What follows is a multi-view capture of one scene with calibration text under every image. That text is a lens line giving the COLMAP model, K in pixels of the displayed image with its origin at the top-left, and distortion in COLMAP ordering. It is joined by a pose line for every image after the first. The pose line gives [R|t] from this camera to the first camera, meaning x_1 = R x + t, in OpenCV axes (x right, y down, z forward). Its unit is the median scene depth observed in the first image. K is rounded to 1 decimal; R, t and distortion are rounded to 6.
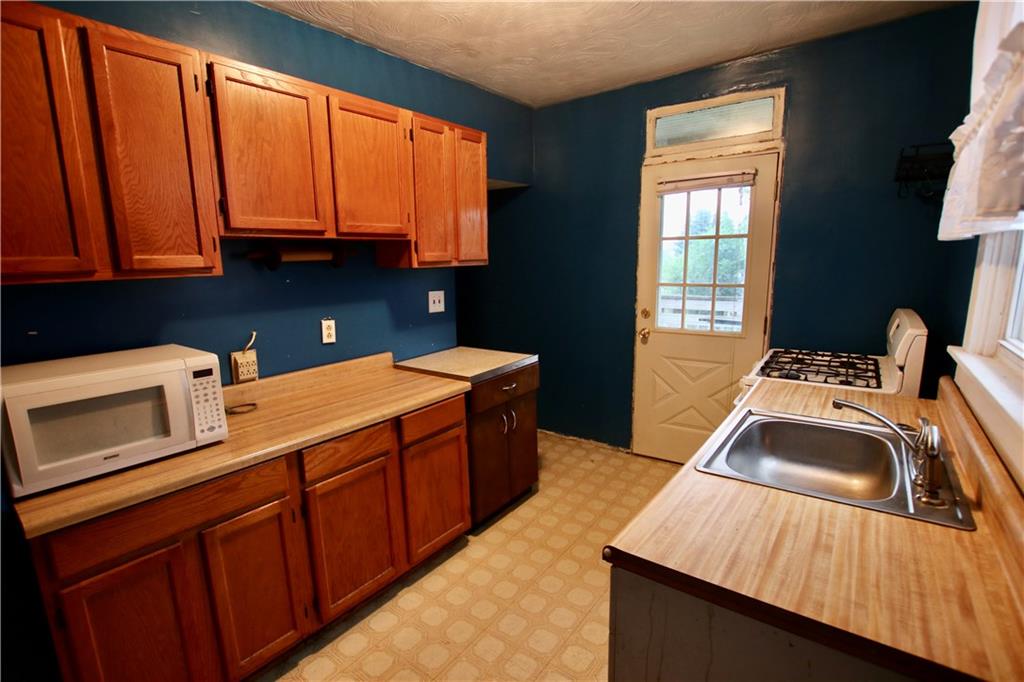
lens RADIAL K [[477.0, 0, 510.3], [0, 477.0, 342.9], [0, 0, 1]] dist [-0.032649, 0.001725]
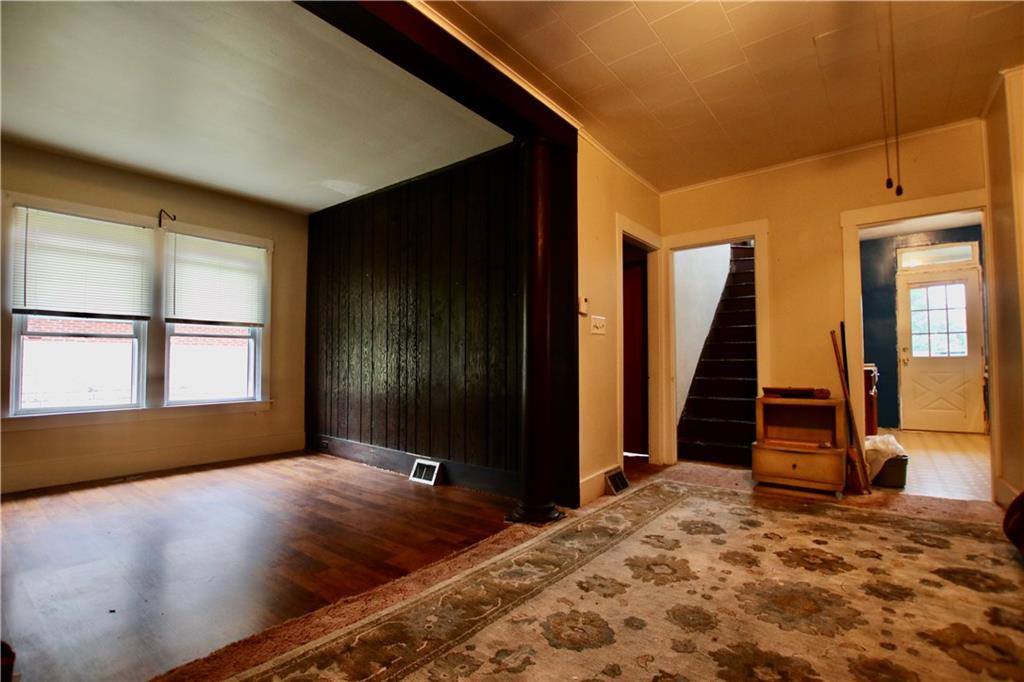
lens RADIAL K [[477.0, 0, 513.8], [0, 477.0, 345.3], [0, 0, 1]] dist [-0.032649, 0.001725]
pose [[0.999653, 0.007959, -0.025118, -1.425028], [-0.013205, 0.976266, -0.216173, 0.398743], [0.022801, 0.216430, 0.976032, -0.984996]]
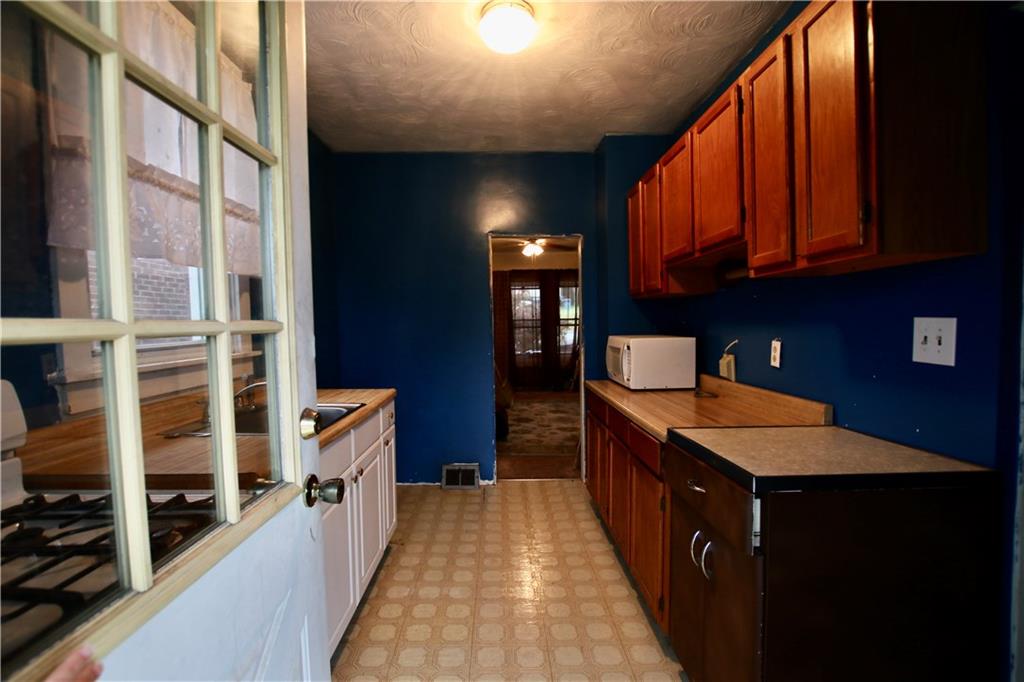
lens RADIAL K [[477.0, 0, 509.5], [0, 477.0, 345.3], [0, 0, 1]] dist [-0.032649, 0.001725]
pose [[-0.777329, 0.056267, -0.626573, 0.435110], [-0.085038, 0.977452, 0.193276, -0.132426], [0.623320, 0.203521, -0.755017, 1.071267]]
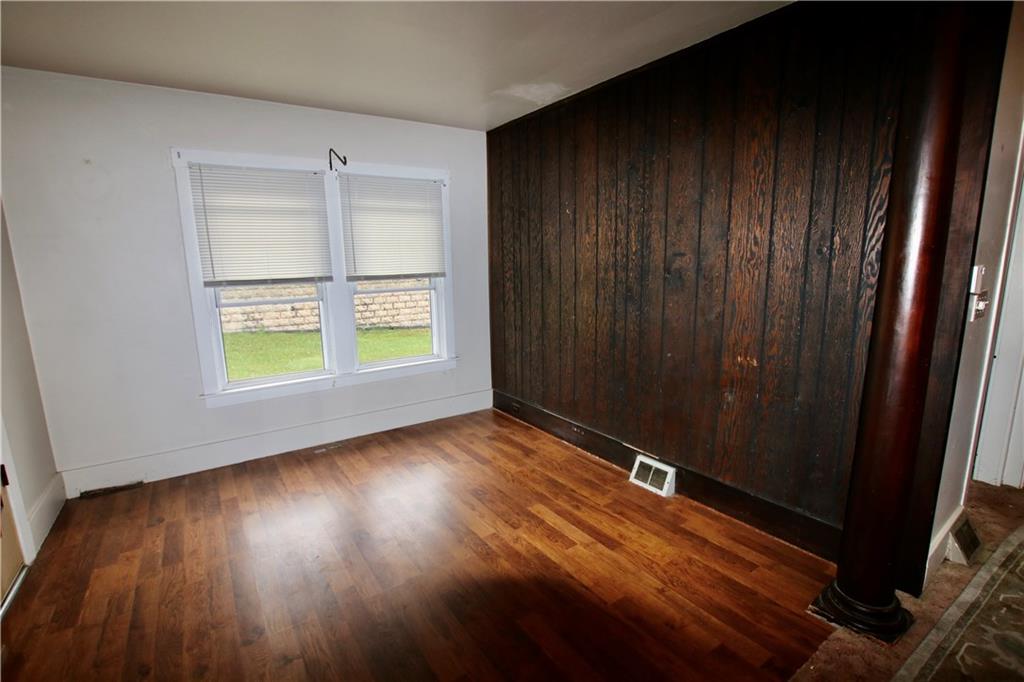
lens RADIAL K [[477.0, 0, 504.5], [0, 477.0, 342.5], [0, 0, 1]] dist [-0.032649, 0.001725]
pose [[0.939674, 0.049942, -0.338407, -1.675082], [-0.052082, 0.998639, 0.002760, 0.178029], [0.338084, 0.015031, 0.940996, -0.701240]]
